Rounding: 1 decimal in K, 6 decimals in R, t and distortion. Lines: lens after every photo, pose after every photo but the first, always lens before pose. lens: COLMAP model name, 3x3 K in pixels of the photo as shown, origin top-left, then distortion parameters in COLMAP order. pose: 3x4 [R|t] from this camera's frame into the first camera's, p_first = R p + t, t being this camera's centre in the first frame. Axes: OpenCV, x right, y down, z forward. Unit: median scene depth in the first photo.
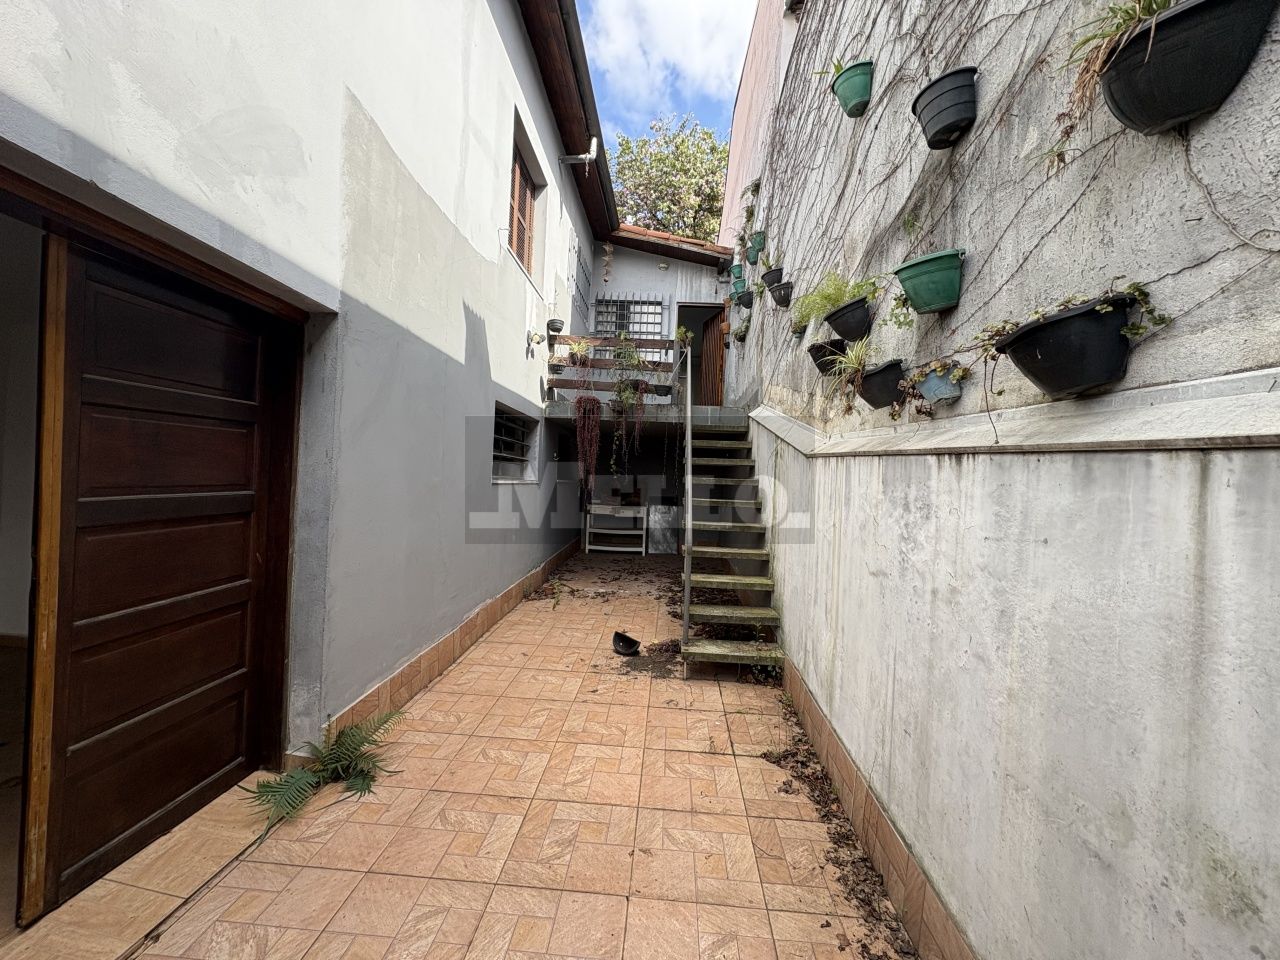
lens RADIAL K [[513.4, 0, 639.3], [0, 513.4, 478.7], [0, 0, 1]] dist [0.003463, -0.000410]
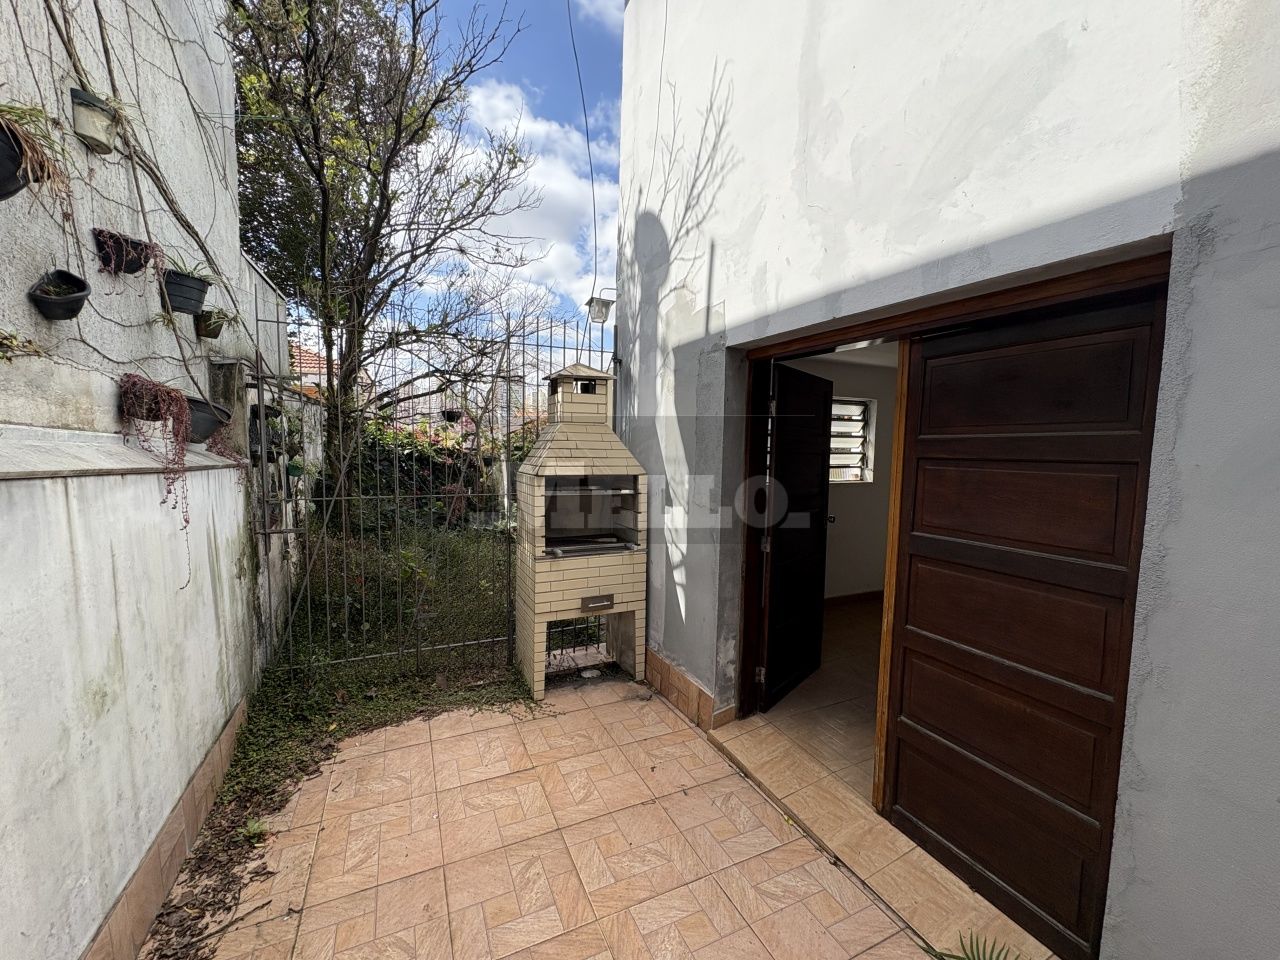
lens RADIAL K [[513.4, 0, 637.3], [0, 513.4, 481.2], [0, 0, 1]] dist [0.003463, -0.000410]
pose [[-0.877462, -0.019467, -0.479251, 0.151804], [-0.053040, 0.996986, 0.056615, -0.128737], [0.476705, 0.075097, -0.875850, 1.840757]]
